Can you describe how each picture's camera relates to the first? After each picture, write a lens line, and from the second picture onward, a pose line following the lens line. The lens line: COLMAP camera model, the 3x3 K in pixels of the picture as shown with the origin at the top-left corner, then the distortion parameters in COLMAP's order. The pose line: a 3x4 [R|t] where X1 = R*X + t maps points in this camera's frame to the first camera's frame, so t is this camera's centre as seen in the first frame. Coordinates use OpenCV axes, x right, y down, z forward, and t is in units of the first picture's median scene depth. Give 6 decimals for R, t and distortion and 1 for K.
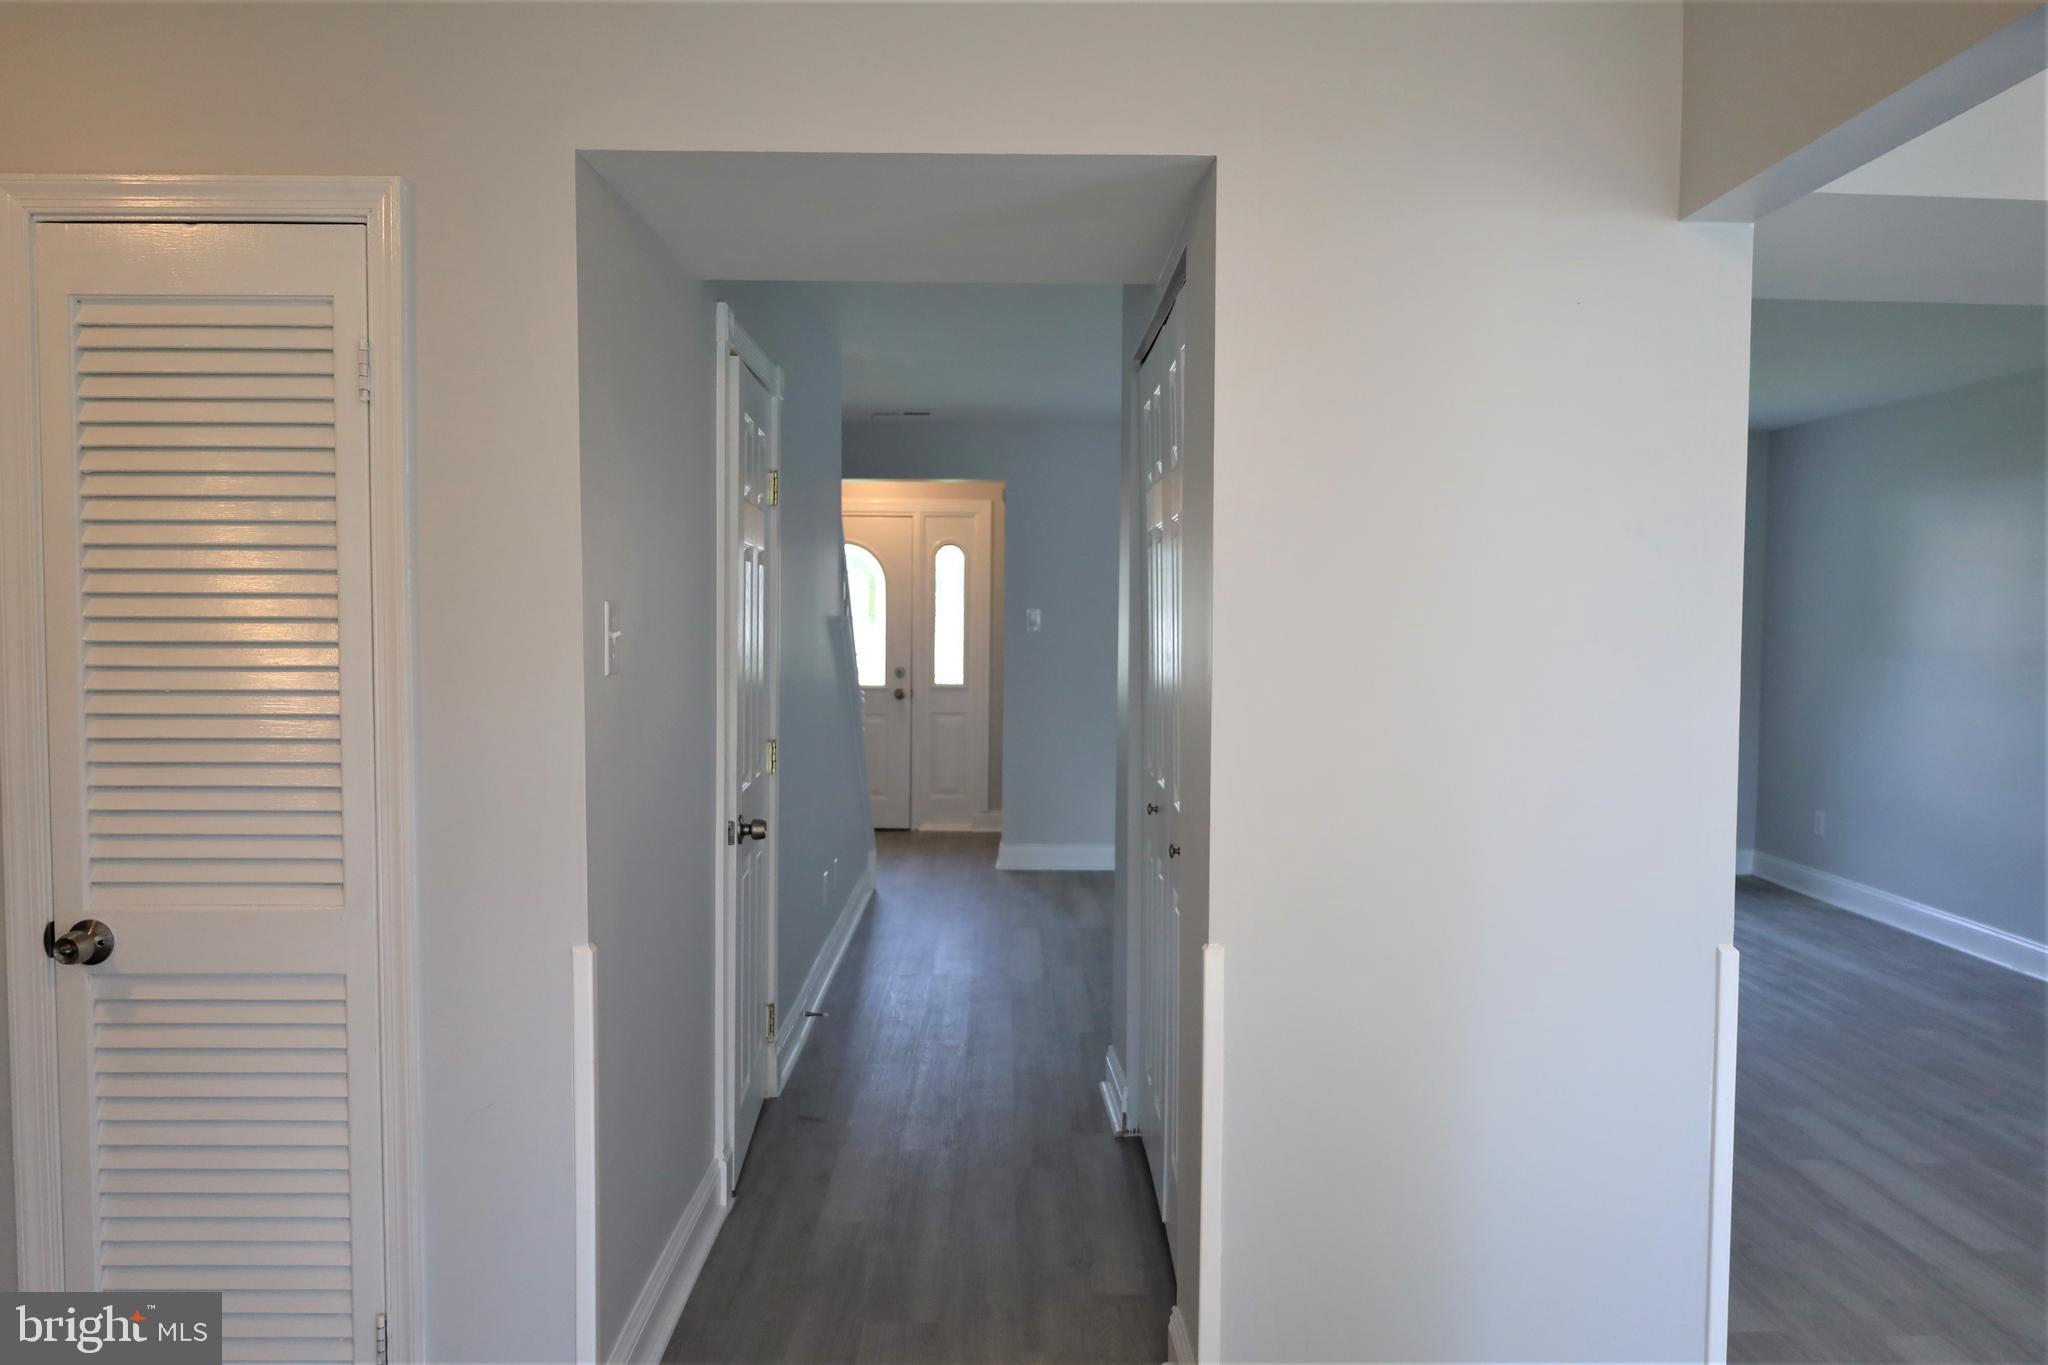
lens RADIAL K [[1431.5, 0, 1020.7], [0, 1431.5, 690.0], [0, 0, 1]] dist [-0.005605, 0.006925]
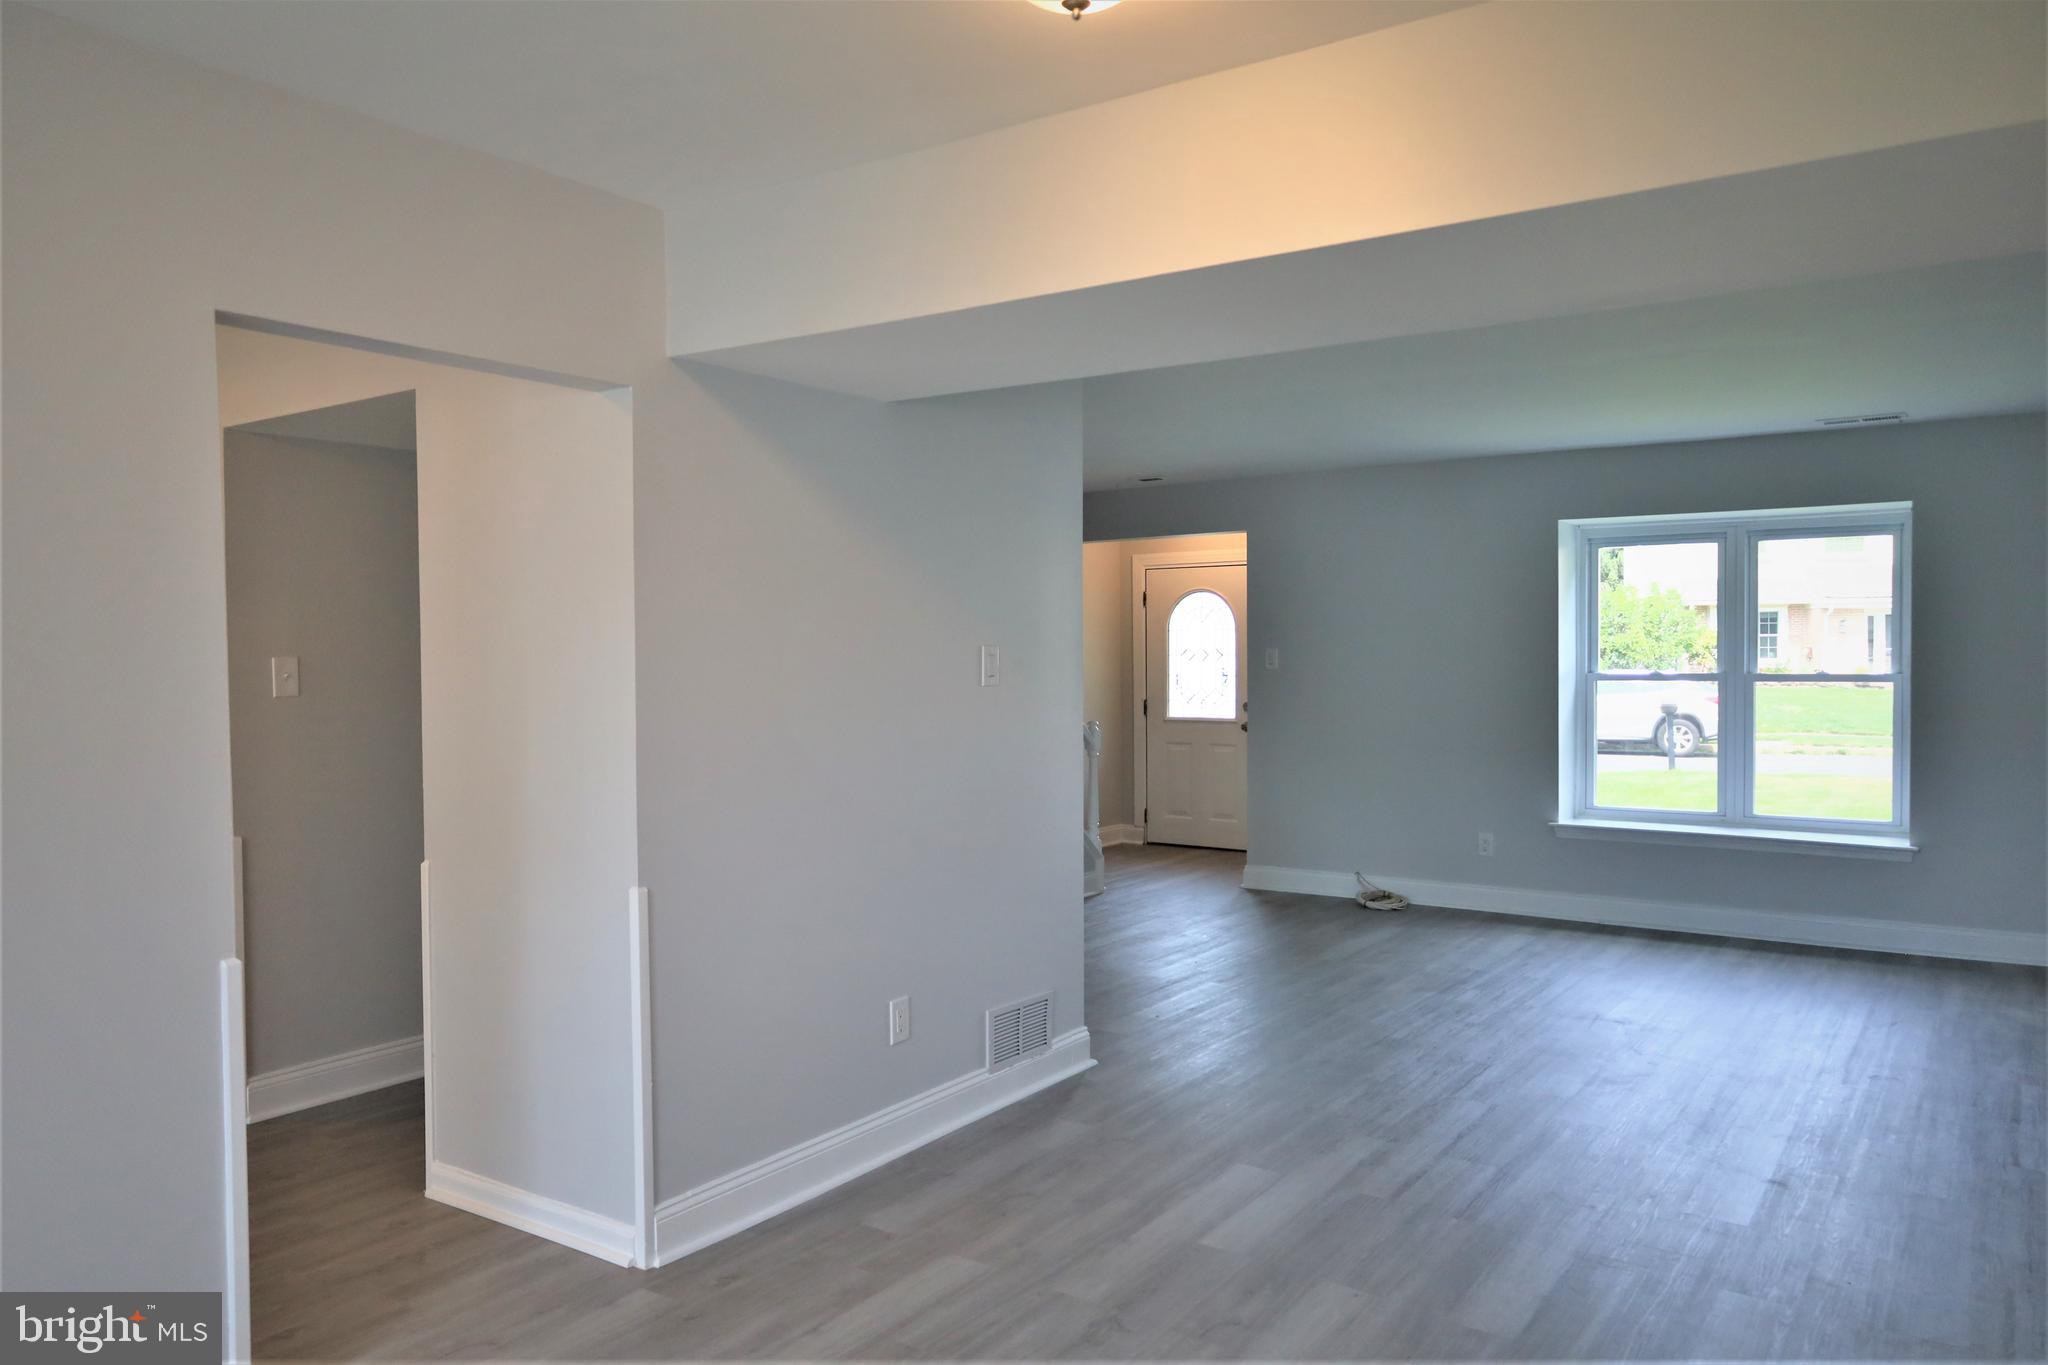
lens RADIAL K [[1422.0, 0, 1055.9], [0, 1422.0, 691.2], [0, 0, 1]] dist [0.000162, 0.001344]
pose [[0.828989, -0.001030, -0.559264, 0.942322], [-0.015160, 0.999589, -0.024312, 0.009623], [0.559059, 0.028633, 0.828633, 0.046752]]
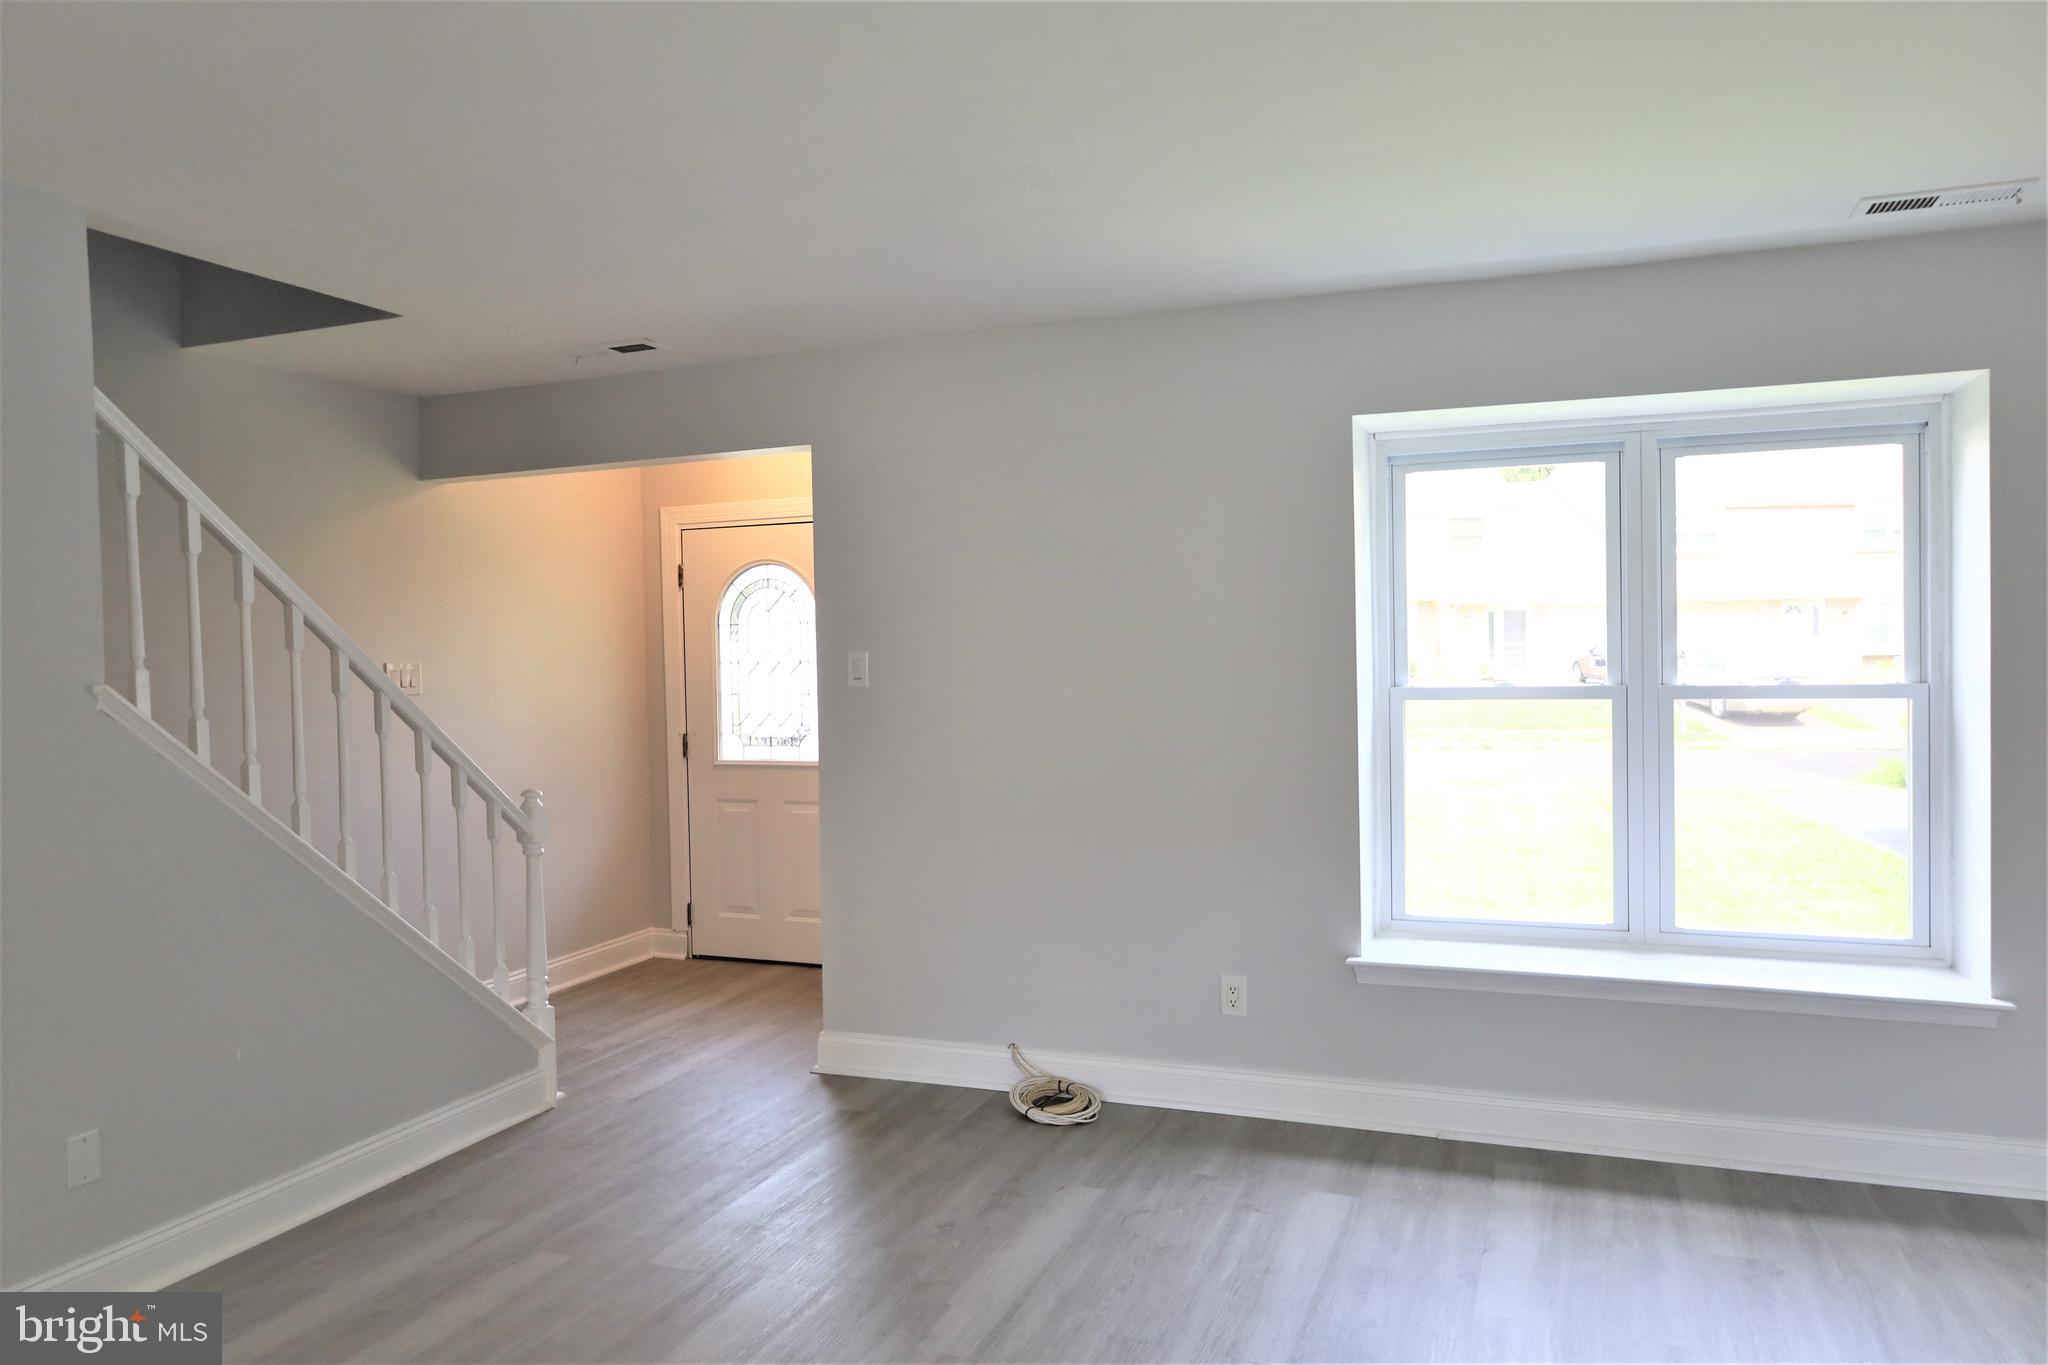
lens RADIAL K [[1398.2, 0, 1022.1], [0, 1398.2, 687.1], [0, 0, 1]] dist [-0.010223, 0.001813]
pose [[0.929451, -0.018792, -0.368466, 0.588123], [0.008750, 0.999544, -0.028906, -0.045242], [0.368841, 0.023643, 0.929192, 0.934006]]
